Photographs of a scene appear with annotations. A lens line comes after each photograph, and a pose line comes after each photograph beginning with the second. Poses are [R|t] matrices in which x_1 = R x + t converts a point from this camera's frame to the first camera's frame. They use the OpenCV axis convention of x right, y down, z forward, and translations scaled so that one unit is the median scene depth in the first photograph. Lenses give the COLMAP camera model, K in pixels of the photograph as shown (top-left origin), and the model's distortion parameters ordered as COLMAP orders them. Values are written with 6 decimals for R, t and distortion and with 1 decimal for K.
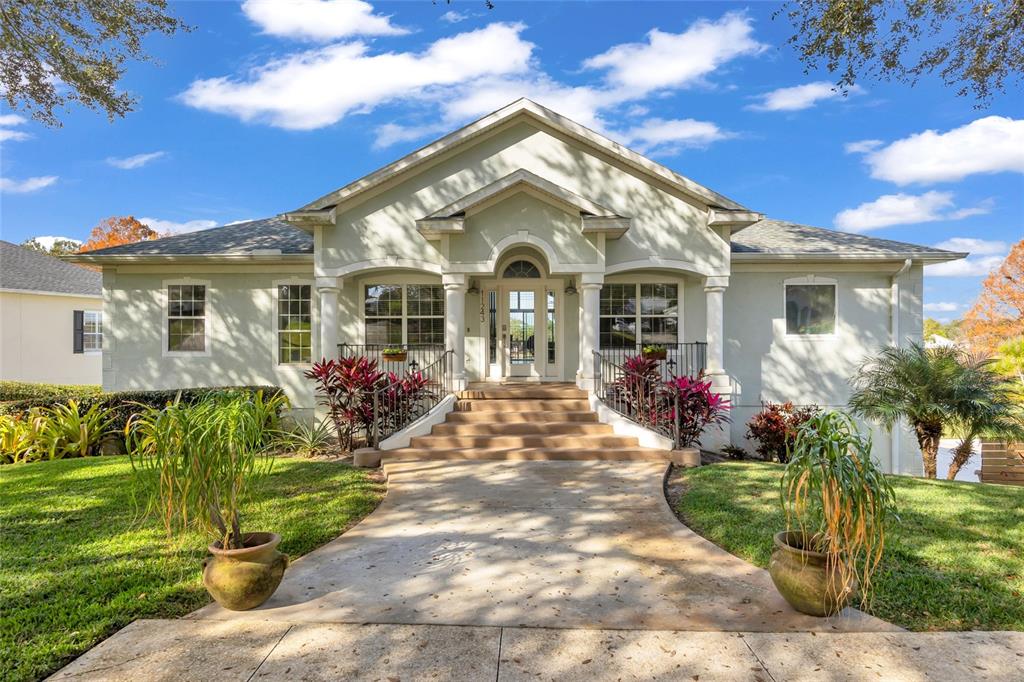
lens RADIAL K [[546.5, 0, 512.0], [0, 546.5, 341.0], [0, 0, 1]] dist [-0.000090, -0.000229]
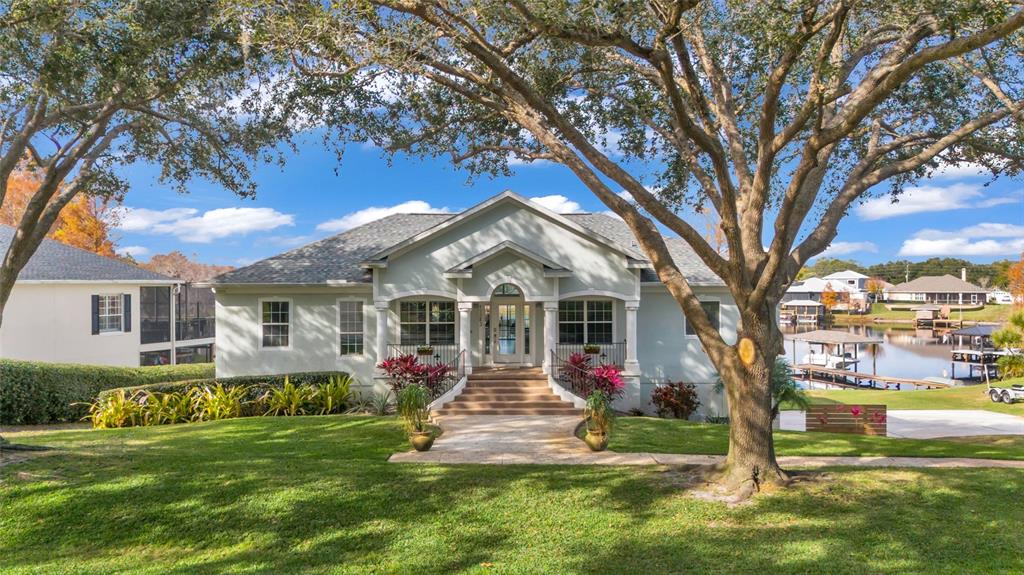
lens RADIAL K [[704.0, 0, 512.0], [0, 704.0, 287.5], [0, 0, 1]] dist [0.001159, -0.002094]
pose [[0.999031, -0.002354, 0.043943, -0.059424], [0.002520, 0.999990, -0.003708, -0.145725], [-0.043934, 0.003815, 0.999027, -0.997211]]
